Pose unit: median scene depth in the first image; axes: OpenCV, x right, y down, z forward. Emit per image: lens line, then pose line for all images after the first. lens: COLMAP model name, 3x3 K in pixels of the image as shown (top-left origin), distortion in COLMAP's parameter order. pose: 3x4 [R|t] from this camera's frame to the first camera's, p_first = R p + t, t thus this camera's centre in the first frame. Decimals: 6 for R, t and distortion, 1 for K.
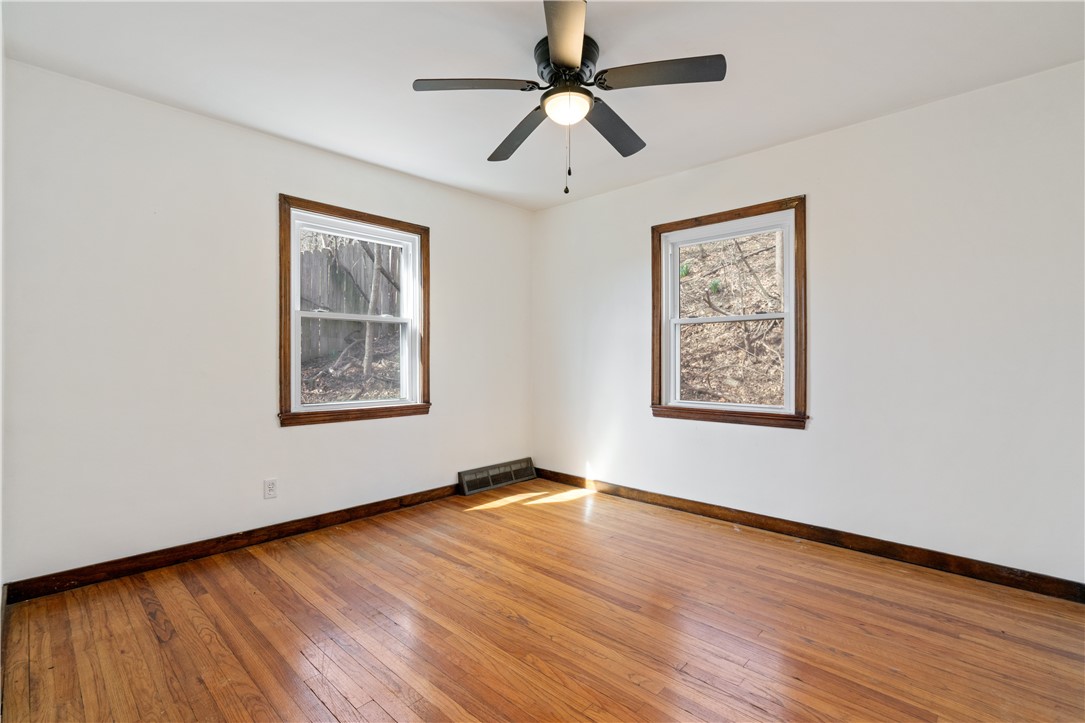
lens RADIAL K [[491.1, 0, 541.0], [0, 491.1, 351.5], [0, 0, 1]] dist [-0.002393, 0.000443]
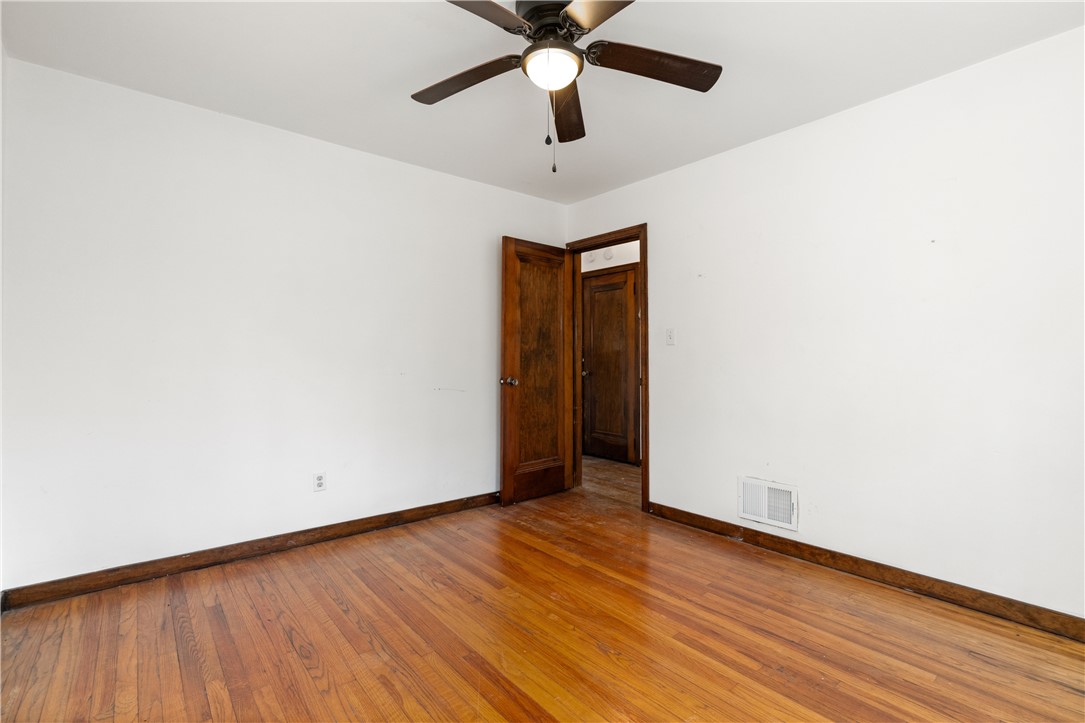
lens RADIAL K [[491.1, 0, 541.0], [0, 491.1, 351.5], [0, 0, 1]] dist [-0.002393, 0.000443]
pose [[-0.993285, -0.000856, 0.115689, -0.027865], [-0.003980, 0.999634, -0.026774, 0.020098], [-0.115624, -0.027054, -0.992925, 1.956516]]
